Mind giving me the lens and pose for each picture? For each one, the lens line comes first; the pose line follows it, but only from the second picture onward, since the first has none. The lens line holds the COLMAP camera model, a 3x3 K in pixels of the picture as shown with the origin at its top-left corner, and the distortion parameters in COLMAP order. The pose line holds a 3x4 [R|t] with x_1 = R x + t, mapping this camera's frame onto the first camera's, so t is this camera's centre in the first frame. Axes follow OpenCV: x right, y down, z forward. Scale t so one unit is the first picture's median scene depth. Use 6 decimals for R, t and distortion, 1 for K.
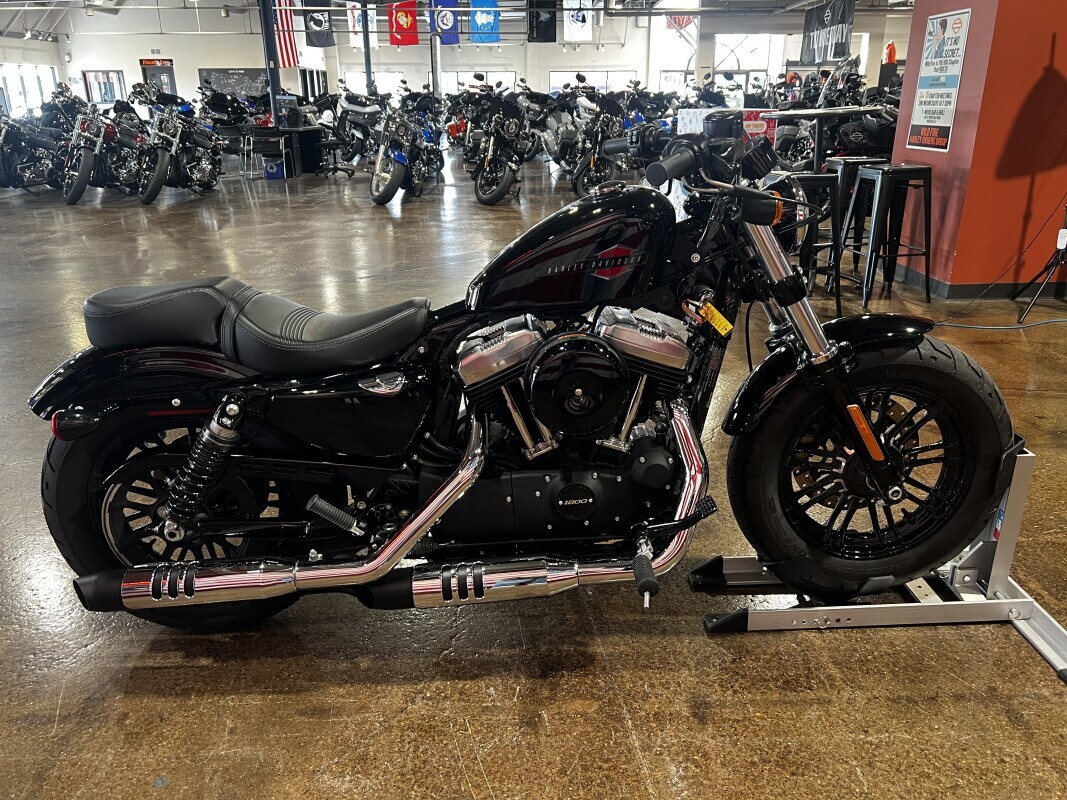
lens RADIAL K [[797.6, 0, 539.2], [0, 797.6, 395.5], [0, 0, 1]] dist [0.064332, -0.078634]
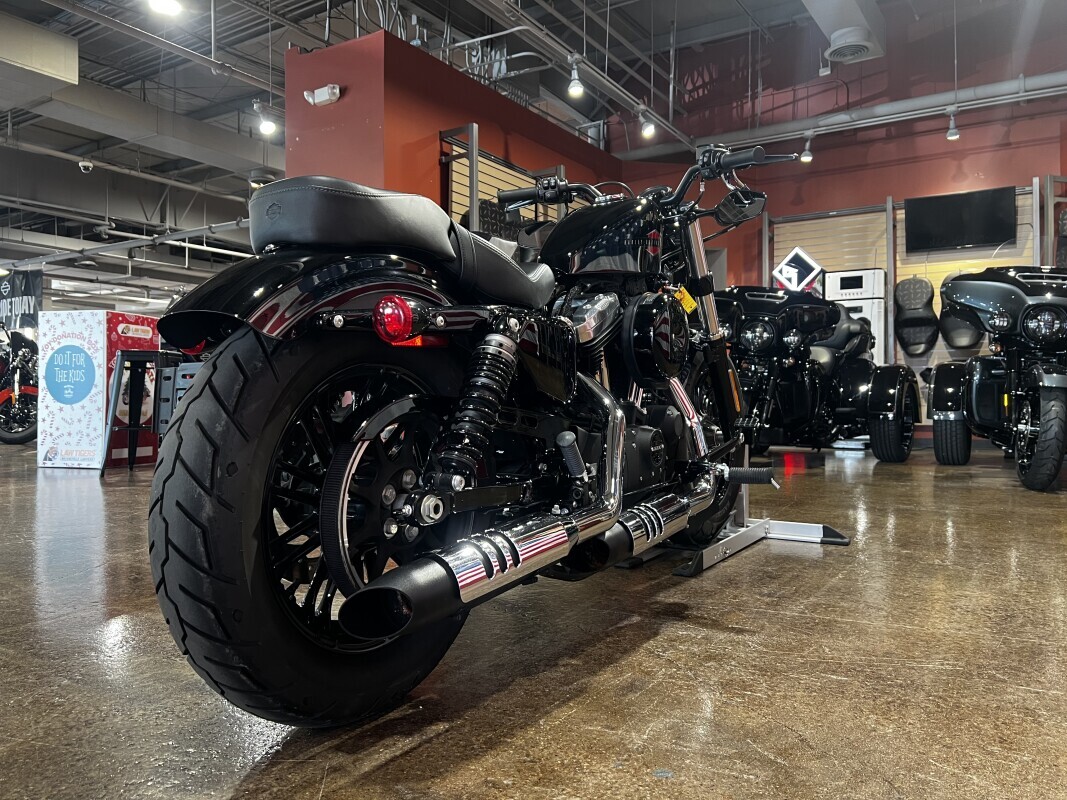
lens RADIAL K [[804.8, 0, 533.5], [0, 804.8, 400.0], [0, 0, 1]] dist [0.011552, -0.002281]
pose [[0.559456, 0.007692, 0.828824, -0.869424], [0.279156, 0.939789, -0.197152, 0.215157], [-0.780437, 0.341669, 0.523623, 0.467796]]
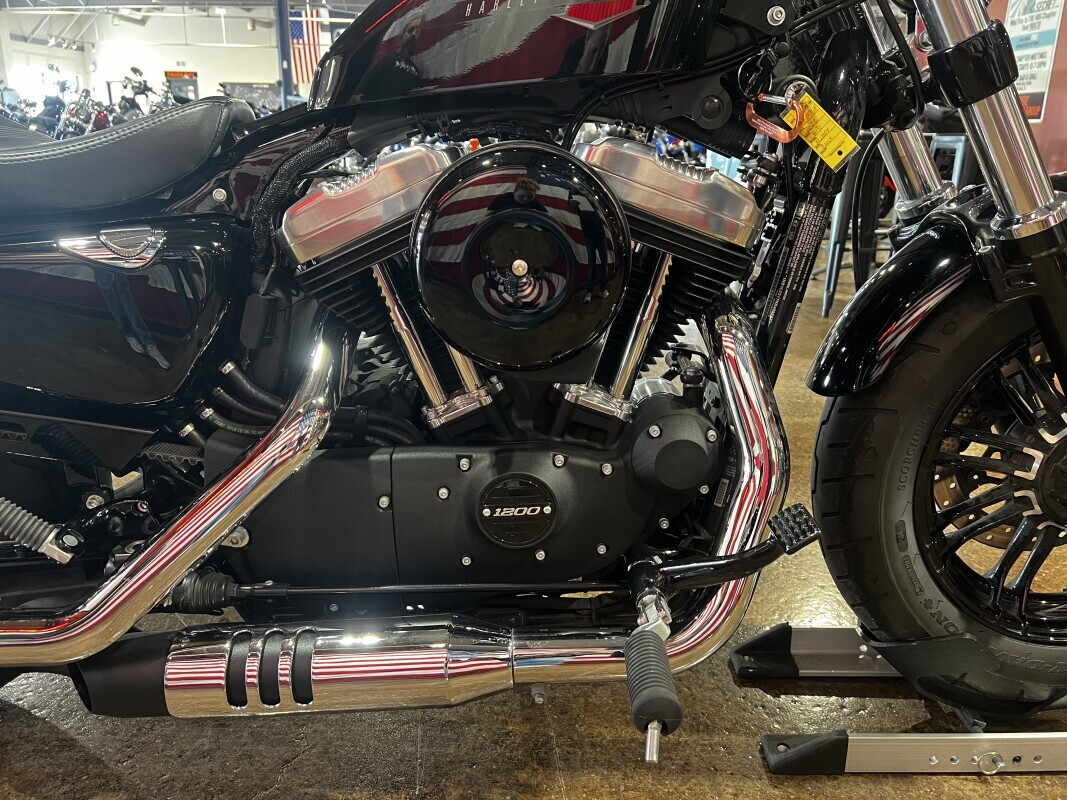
lens RADIAL K [[804.1, 0, 542.1], [0, 804.1, 395.2], [0, 0, 1]] dist [0.037873, -0.049796]
pose [[0.999144, 0.035396, -0.021405, 0.061920], [-0.036243, 0.998520, -0.040560, 0.072362], [0.019937, 0.041301, 0.998948, 0.446419]]
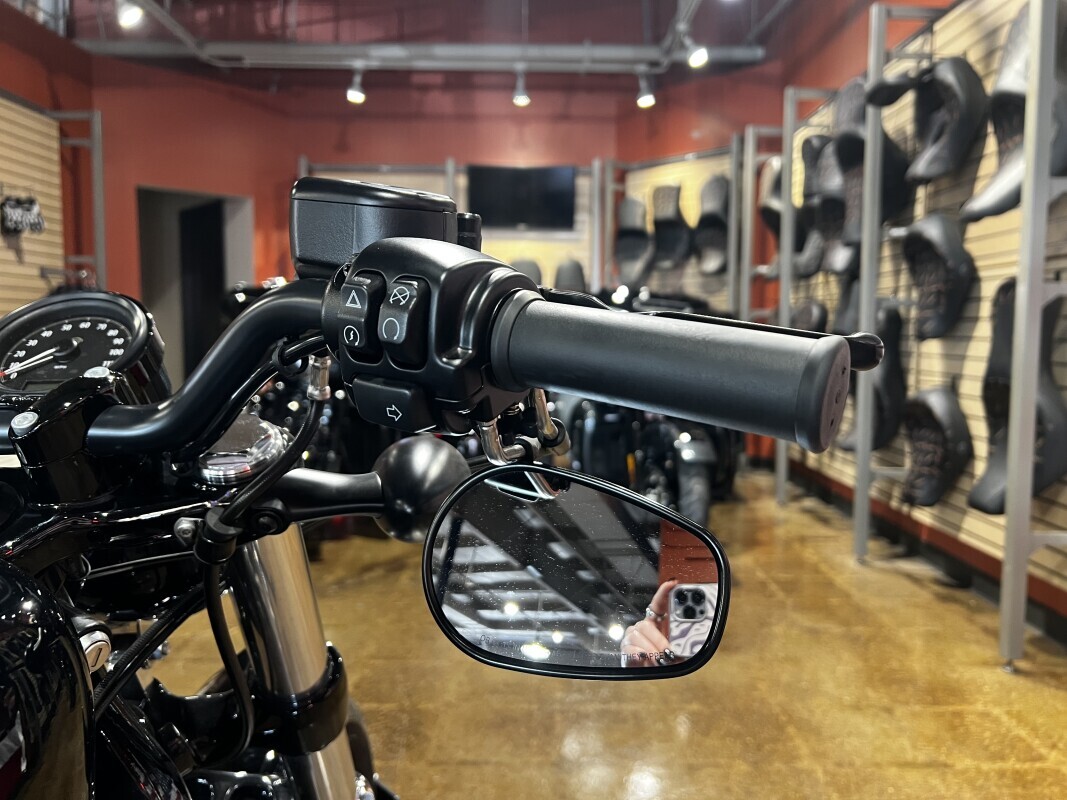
lens RADIAL K [[828.0, 0, 533.5], [0, 828.0, 400.0], [0, 0, 1]] dist [-0.005458, -0.008931]
pose [[0.020720, -0.074542, 0.997003, -0.034226], [0.335330, 0.939971, 0.063309, -0.207323], [-0.941873, 0.333013, 0.044472, 0.707038]]
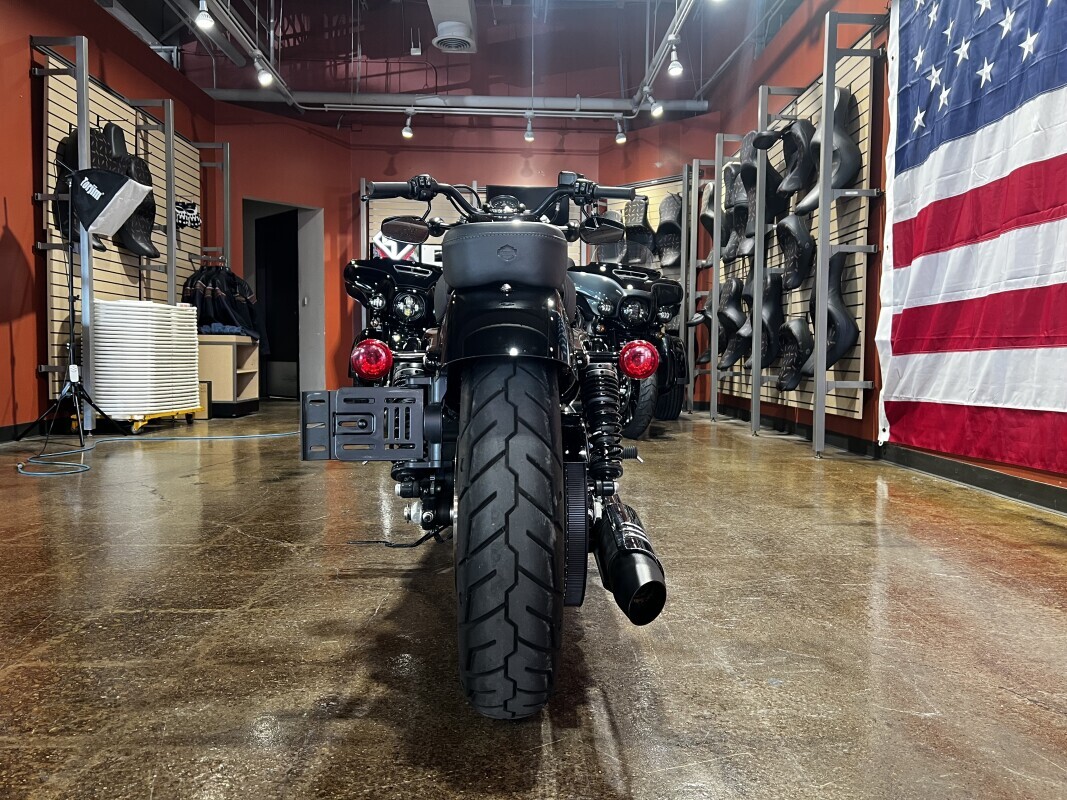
lens RADIAL K [[804.1, 0, 542.1], [0, 804.1, 395.2], [0, 0, 1]] dist [0.037873, -0.049796]
pose [[-0.011783, -0.044582, 0.998936, -1.124993], [0.332208, 0.942085, 0.045963, 0.000736], [-0.943132, 0.332397, 0.003710, 0.890068]]
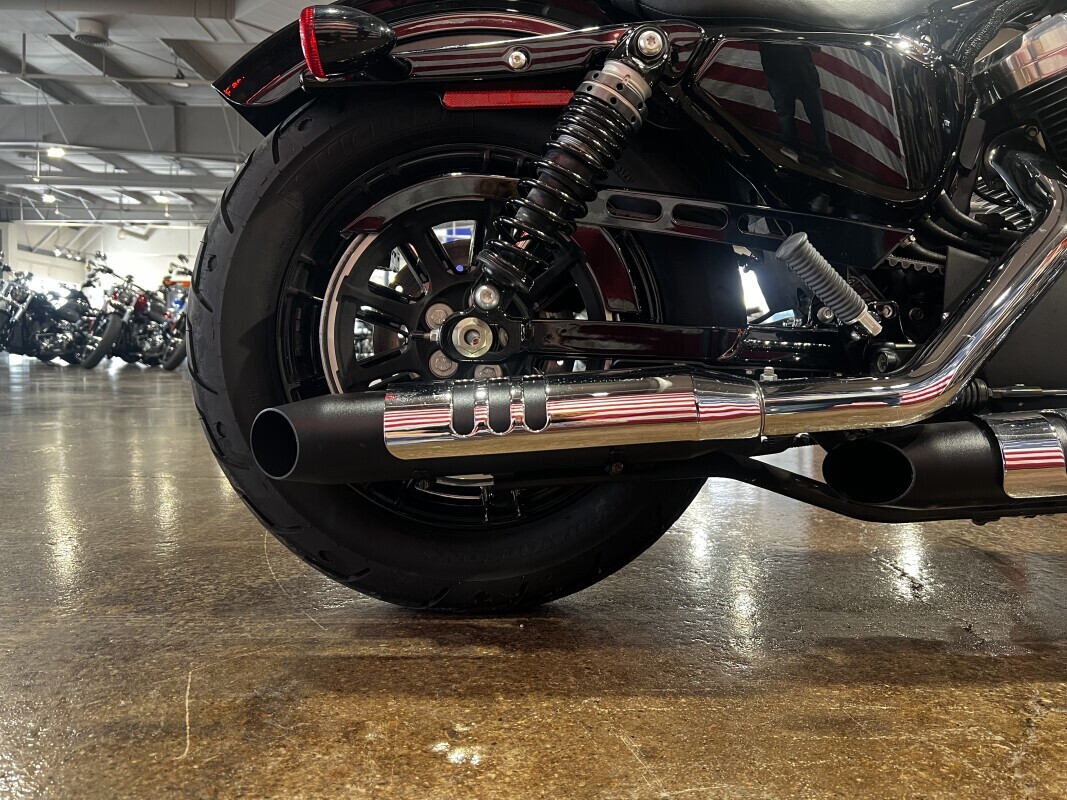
lens RADIAL K [[804.1, 0, 542.1], [0, 804.1, 395.2], [0, 0, 1]] dist [0.037873, -0.049796]
pose [[0.999535, 0.021008, 0.022090, -0.371037], [-0.013667, 0.956534, -0.291299, 0.304063], [-0.027250, 0.290862, 0.956377, 0.480978]]
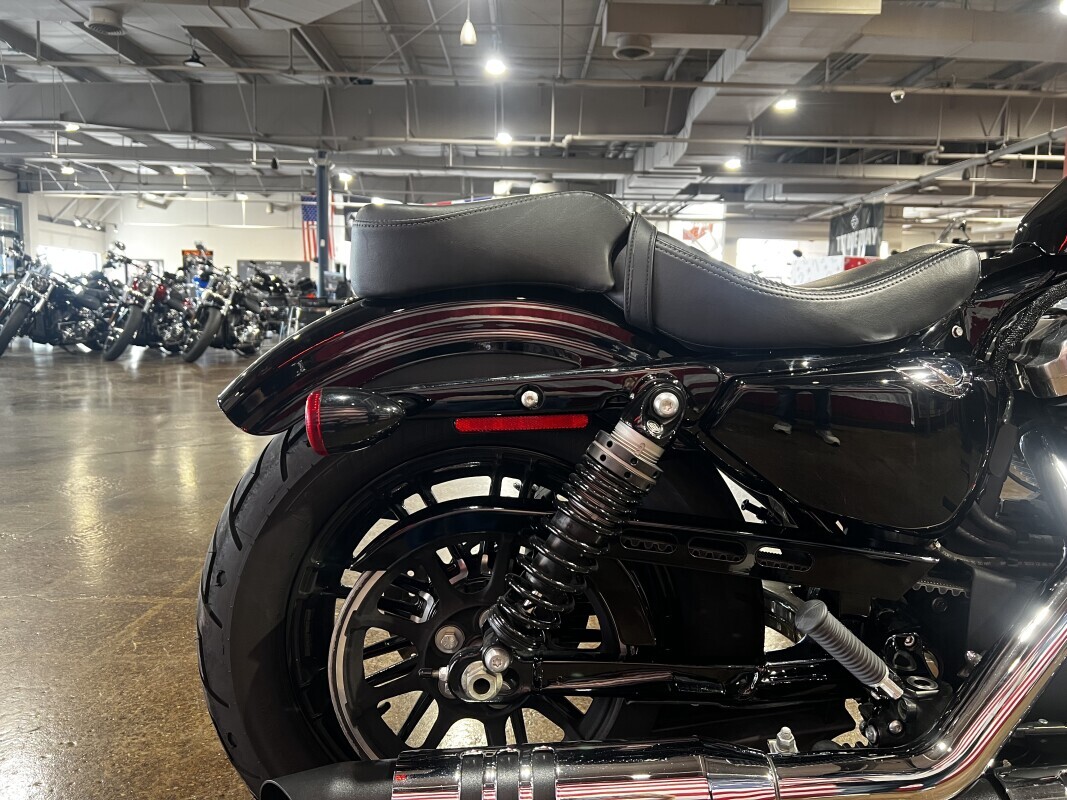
lens RADIAL K [[807.8, 0, 542.5], [0, 807.8, 399.7], [0, 0, 1]] dist [0.024784, -0.035695]
pose [[0.999650, 0.026453, 0.000128, -0.372013], [-0.025660, 0.970853, -0.238300, 0.107128], [-0.006428, 0.238213, 0.971192, 0.436260]]
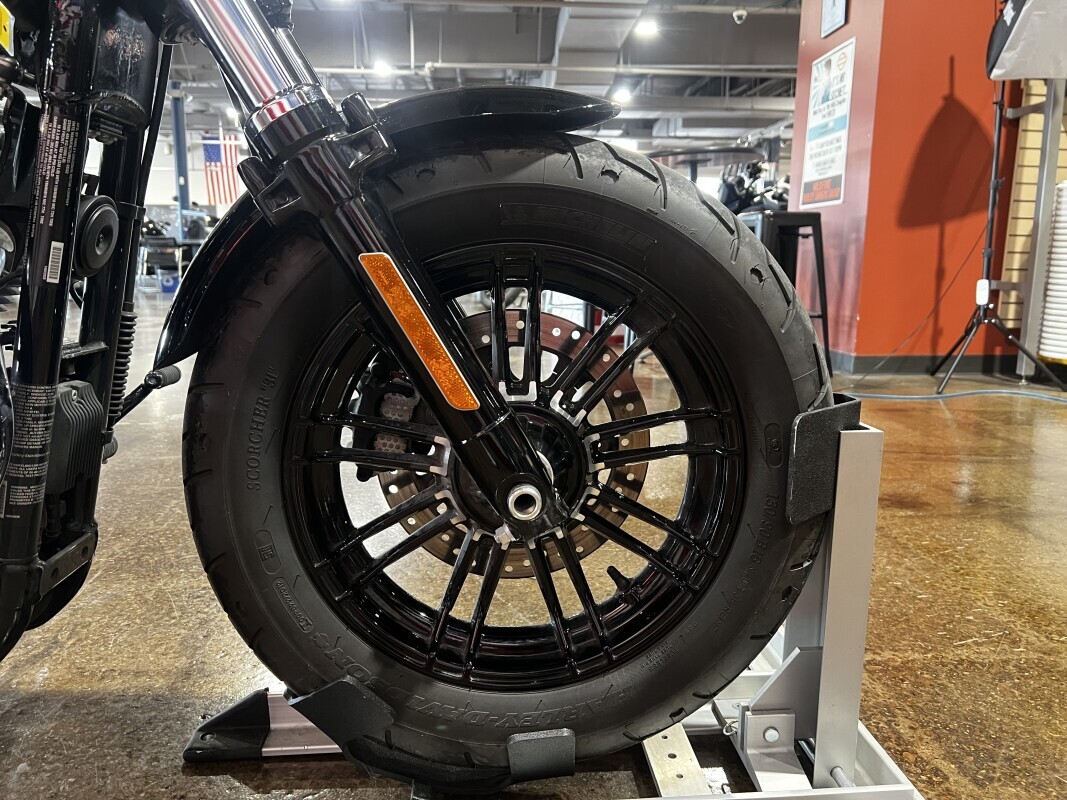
lens RADIAL K [[811.7, 0, 533.5], [0, 811.7, 400.0], [0, 0, 1]] dist [0.005454, 0.003234]
pose [[0.999229, 0.009403, 0.038127, 0.392481], [-0.002531, 0.984313, -0.176413, 0.128669], [-0.039188, 0.176181, 0.983577, 0.550377]]
